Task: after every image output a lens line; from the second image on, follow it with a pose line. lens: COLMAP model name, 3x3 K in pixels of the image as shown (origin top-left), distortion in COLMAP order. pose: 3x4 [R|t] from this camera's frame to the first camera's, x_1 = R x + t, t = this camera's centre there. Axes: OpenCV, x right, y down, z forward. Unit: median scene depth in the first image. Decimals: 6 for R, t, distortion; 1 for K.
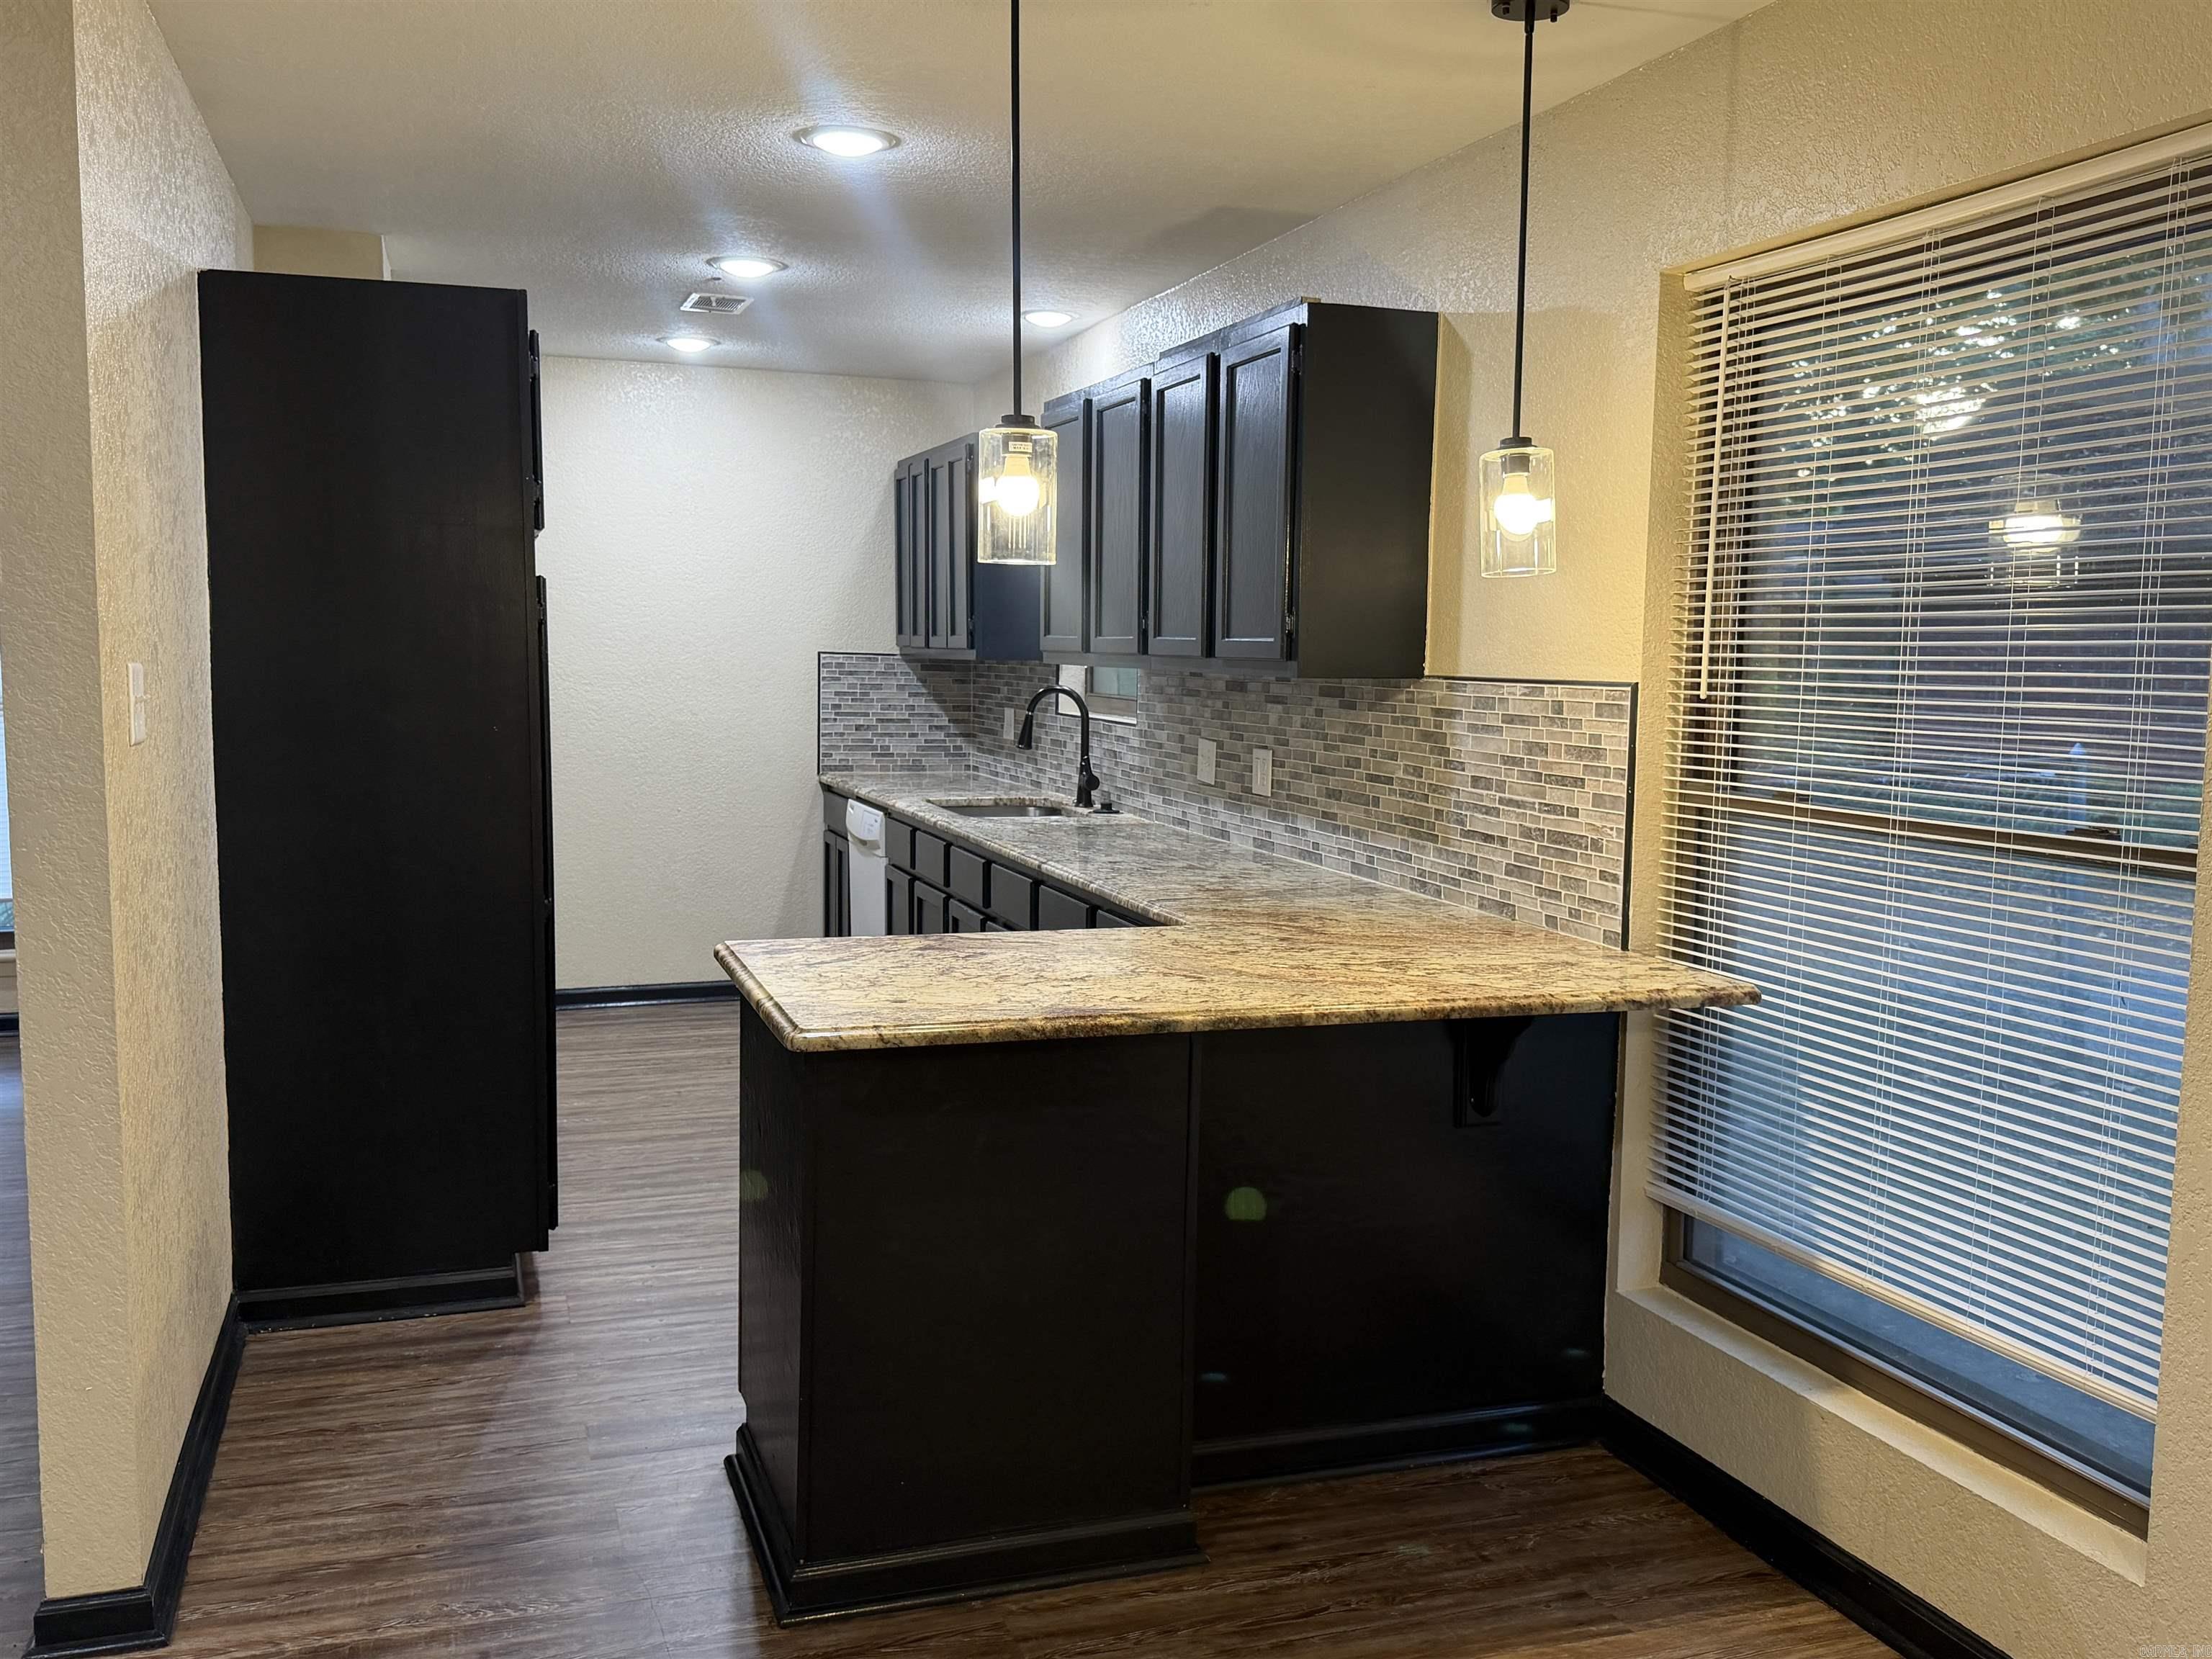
lens RADIAL K [[1901.0, 0, 1083.3], [0, 1901.0, 840.9], [0, 0, 1]] dist [0.045224, -0.092648]
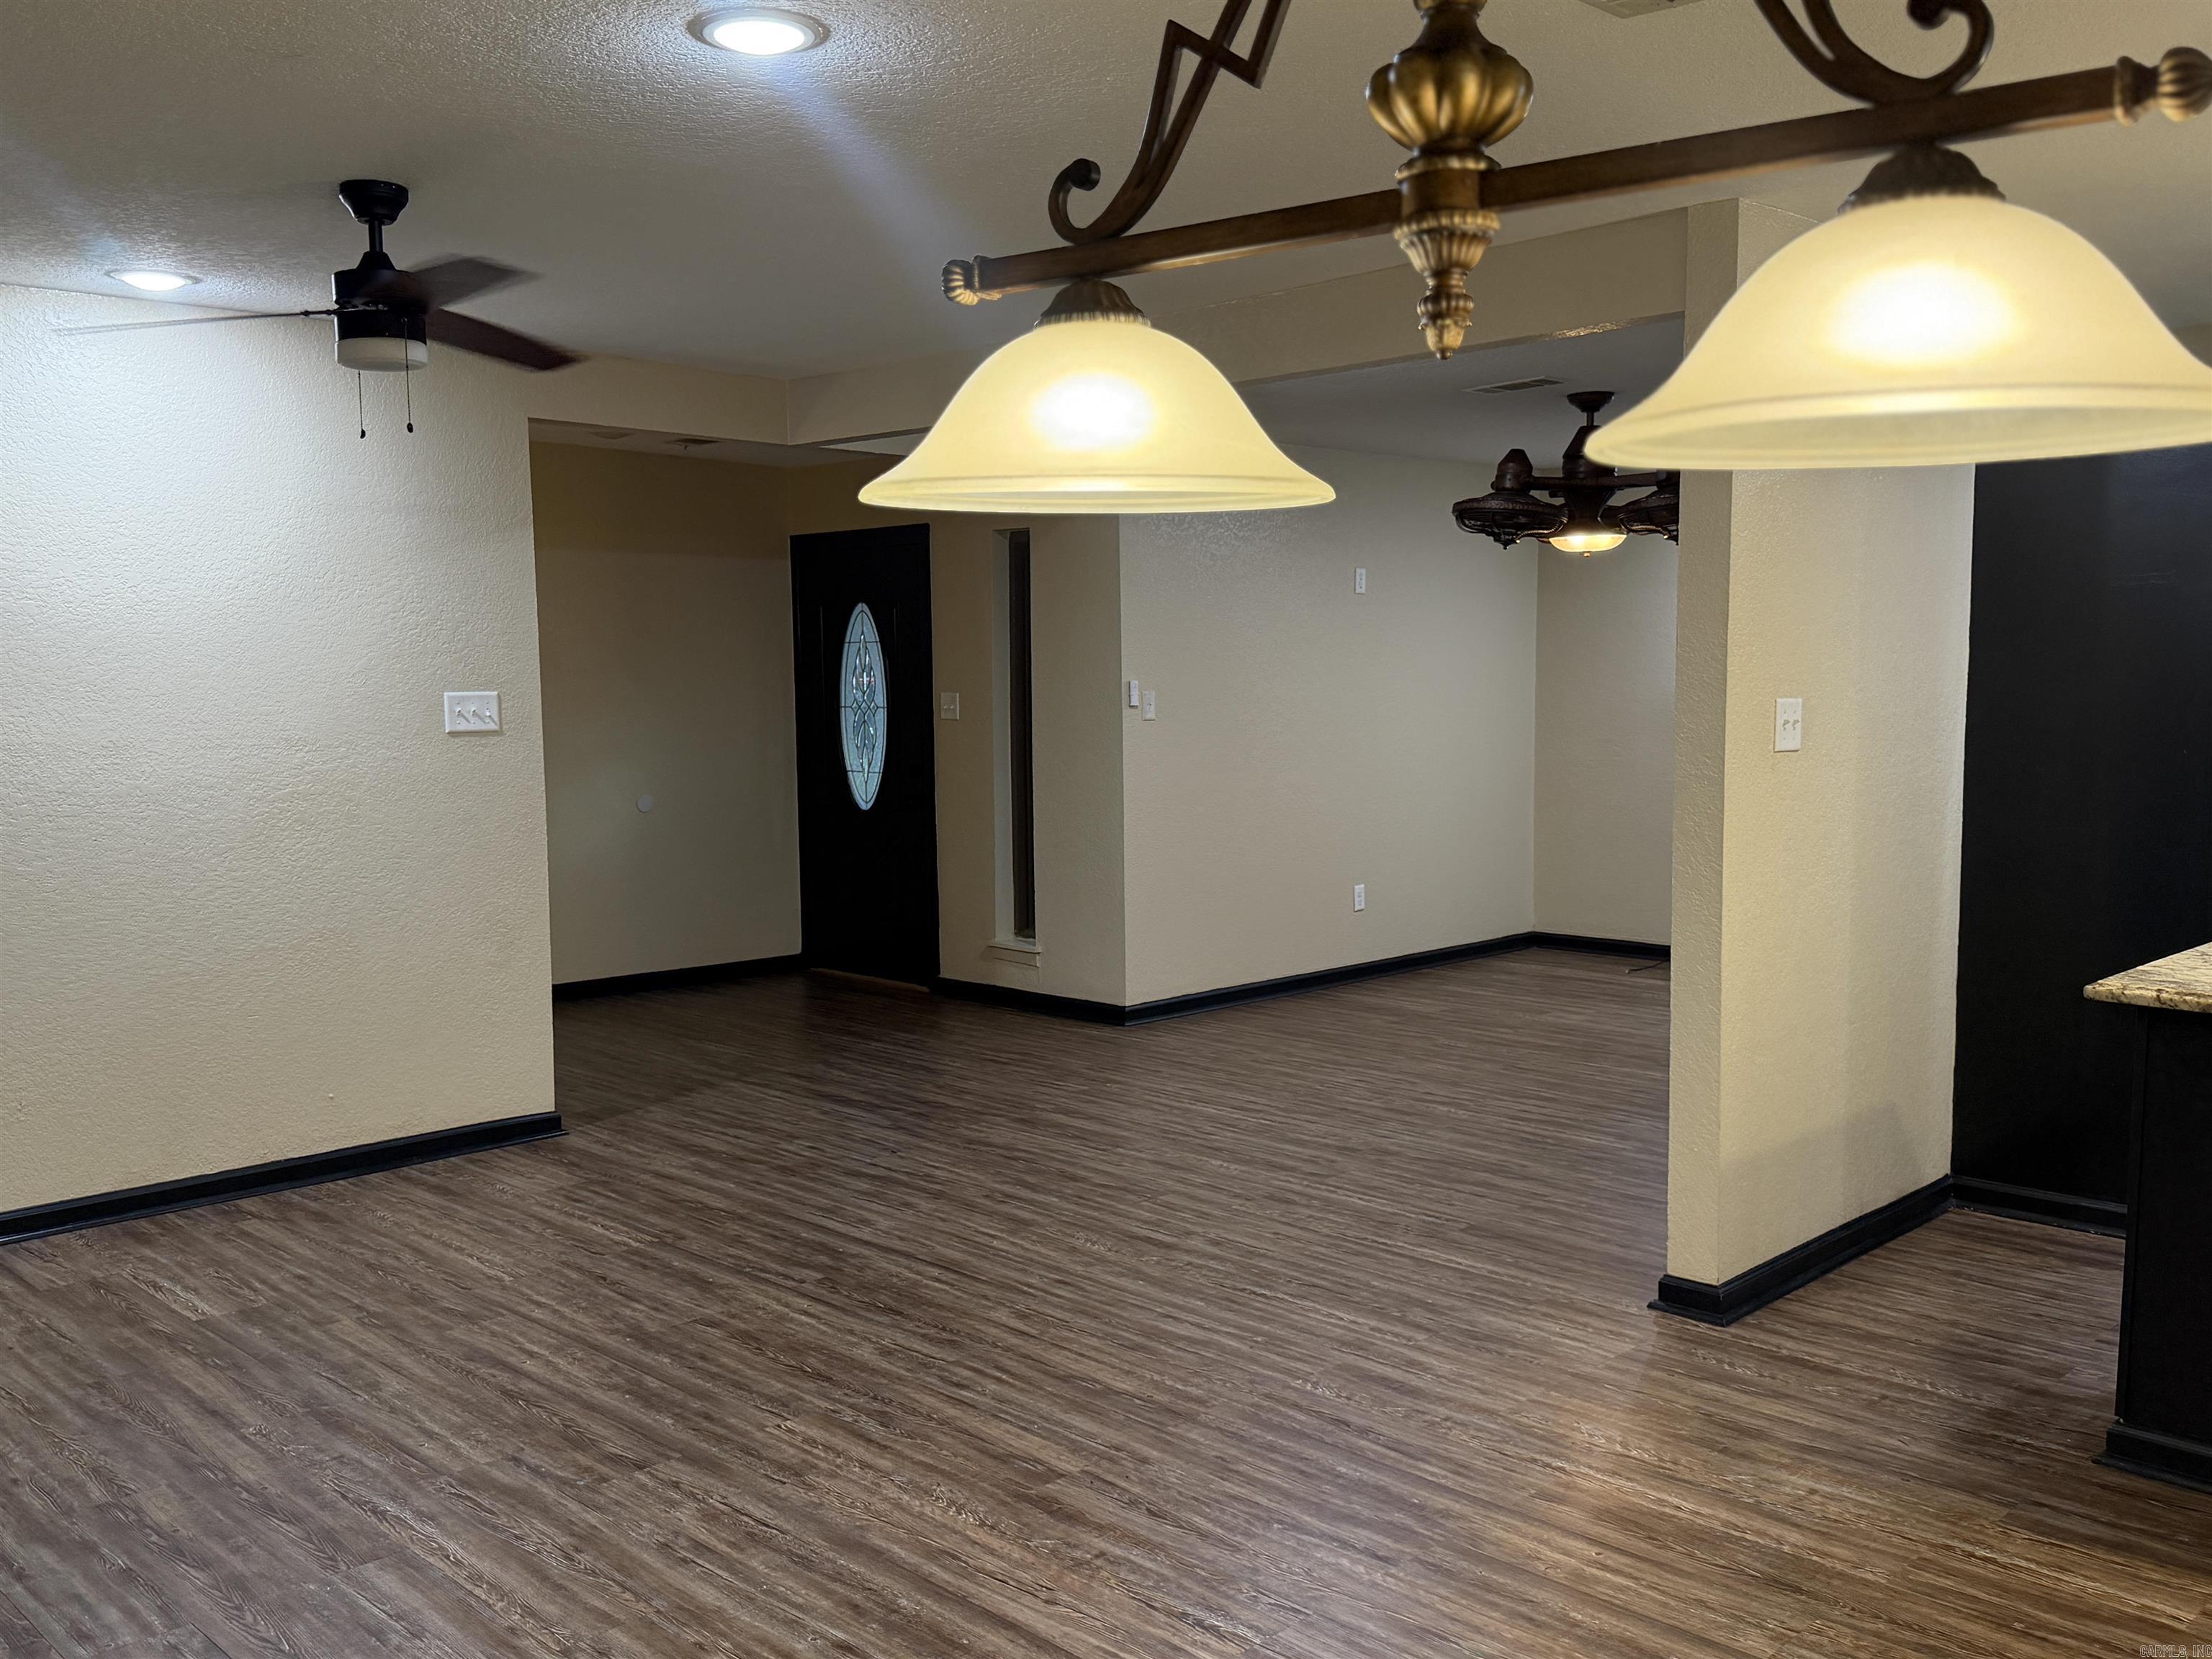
lens RADIAL K [[1901.0, 0, 1126.5], [0, 1901.0, 831.0], [0, 0, 1]] dist [0.045224, -0.092648]
pose [[0.442205, 0.059091, -0.894966, 0.489896], [-0.078401, 0.996555, 0.027060, 0.009017], [0.893481, 0.058200, 0.445314, -0.115767]]
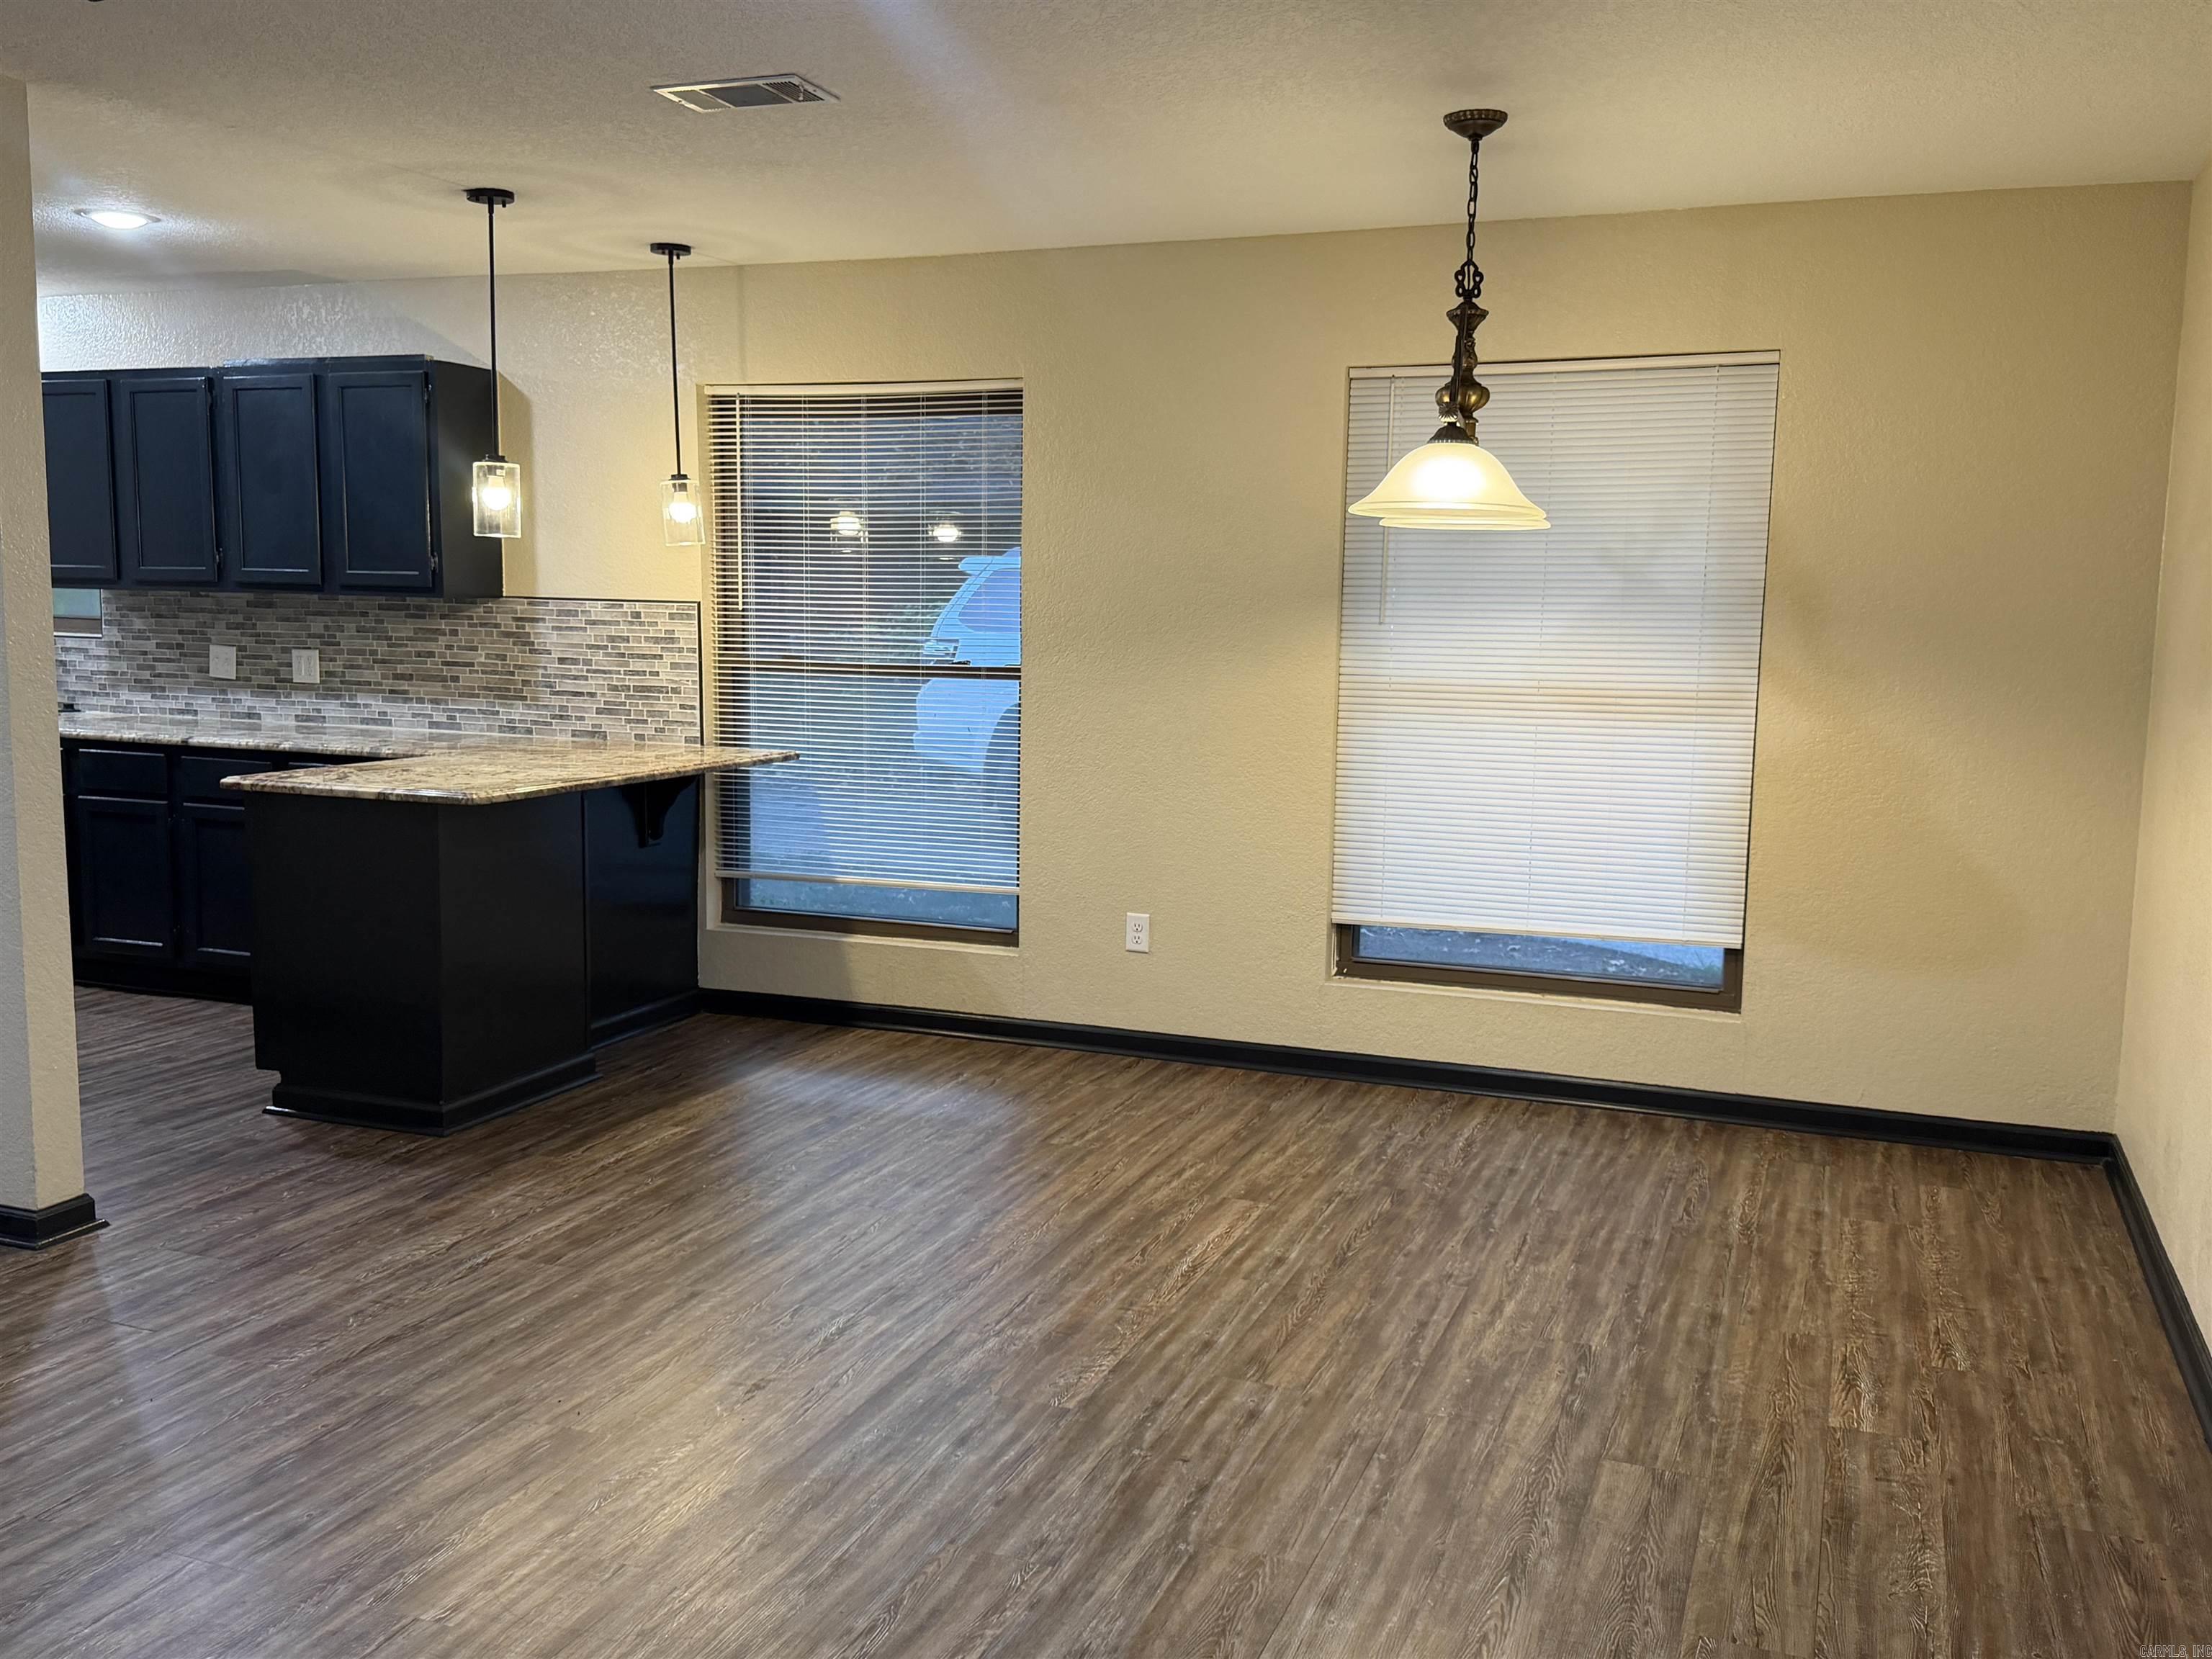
lens RADIAL K [[1901.0, 0, 1122.2], [0, 1901.0, 836.0], [0, 0, 1]] dist [0.045224, -0.092648]
pose [[0.640269, -0.102592, 0.761269, -0.800859], [0.068886, 0.994717, 0.076116, 0.029257], [-0.765056, 0.003706, 0.643953, -0.469956]]
